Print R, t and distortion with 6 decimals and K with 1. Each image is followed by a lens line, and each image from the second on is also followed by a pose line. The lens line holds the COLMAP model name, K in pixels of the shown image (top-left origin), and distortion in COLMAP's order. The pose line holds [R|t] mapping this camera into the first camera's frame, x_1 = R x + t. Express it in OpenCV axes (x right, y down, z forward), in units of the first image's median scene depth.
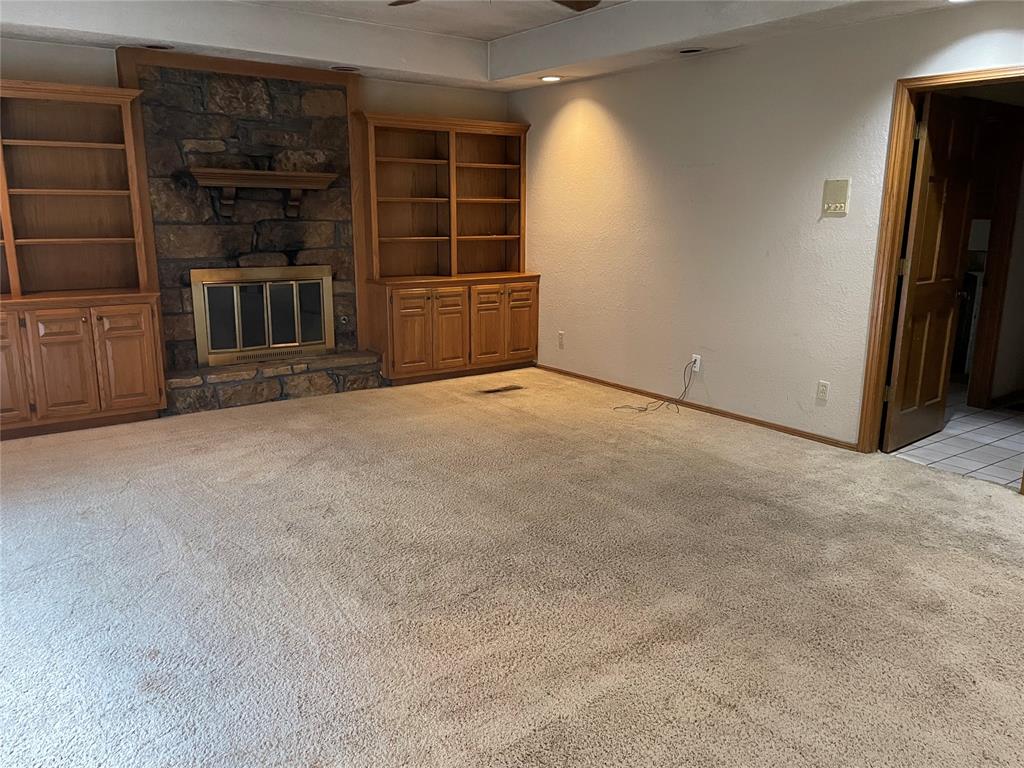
lens RADIAL K [[774.1, 0, 507.7], [0, 774.1, 387.6], [0, 0, 1]] dist [0.099503, -0.136901]
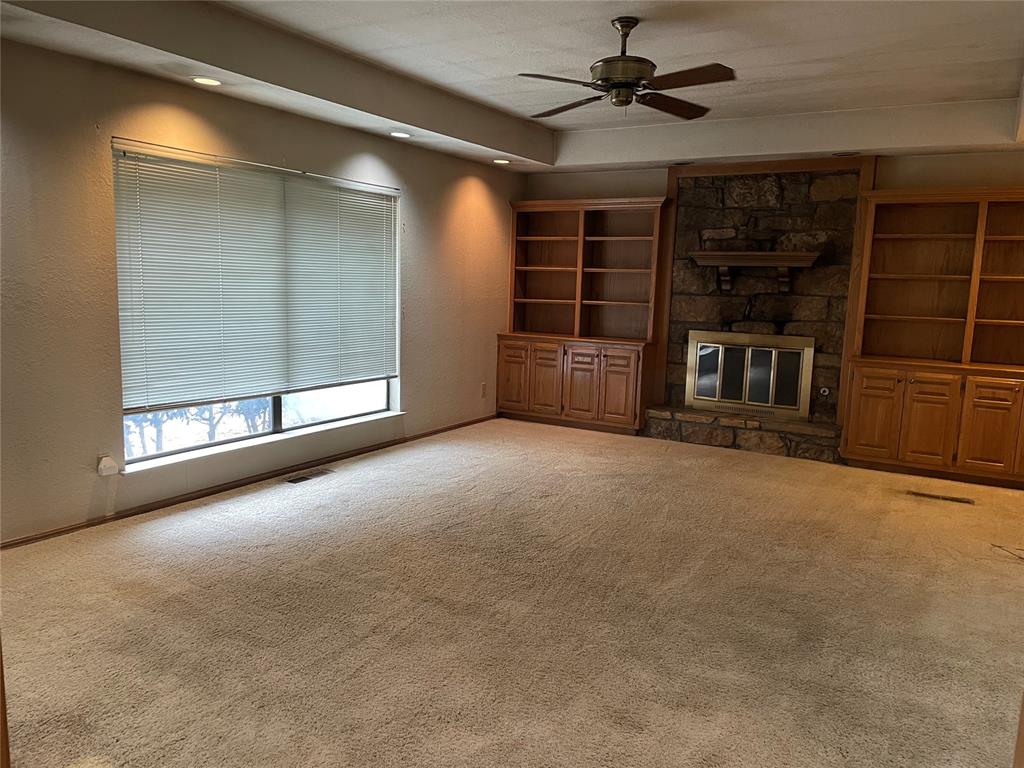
lens RADIAL K [[774.1, 0, 507.7], [0, 774.1, 387.6], [0, 0, 1]] dist [0.099503, -0.136901]
pose [[0.398229, 0.136559, -0.907064, 0.602930], [-0.231063, 0.971903, 0.044877, -0.046065], [0.887707, 0.191717, 0.418594, 0.218352]]
